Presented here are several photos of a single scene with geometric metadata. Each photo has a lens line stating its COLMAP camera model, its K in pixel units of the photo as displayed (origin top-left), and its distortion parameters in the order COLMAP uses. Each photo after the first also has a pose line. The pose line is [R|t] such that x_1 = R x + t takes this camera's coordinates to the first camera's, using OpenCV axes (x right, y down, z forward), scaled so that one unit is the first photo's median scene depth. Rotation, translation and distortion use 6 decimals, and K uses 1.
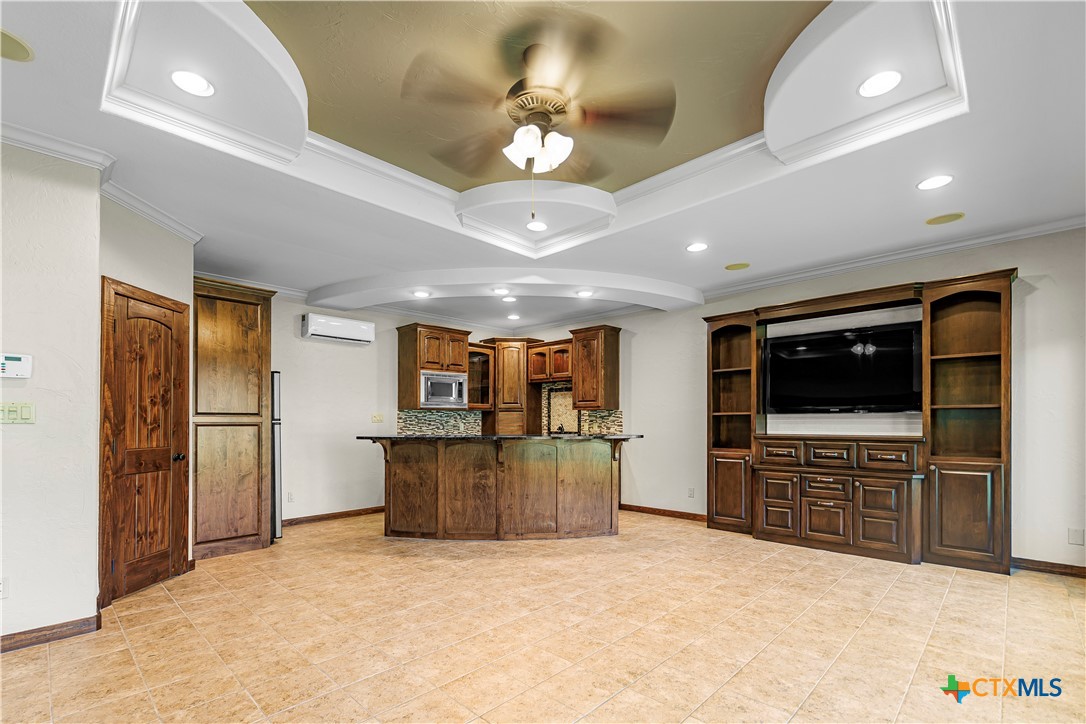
lens RADIAL K [[484.9, 0, 540.4], [0, 484.9, 421.0], [0, 0, 1]] dist [0.002634, 0.000045]
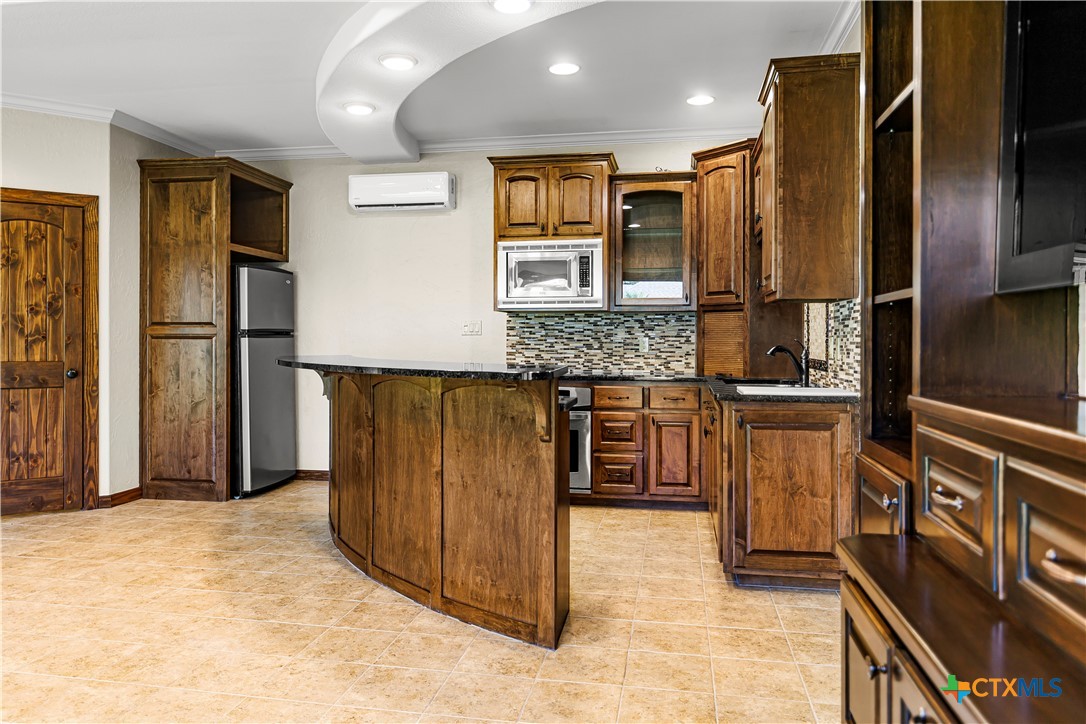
lens RADIAL K [[757.2, 0, 541.5], [0, 757.2, 336.1], [0, 0, 1]] dist [-0.002153, -0.000605]
pose [[0.558992, 0.001122, -0.829172, 0.705634], [-0.001202, 0.999999, 0.000543, 0.004699], [0.829172, 0.000693, 0.558993, 0.784307]]
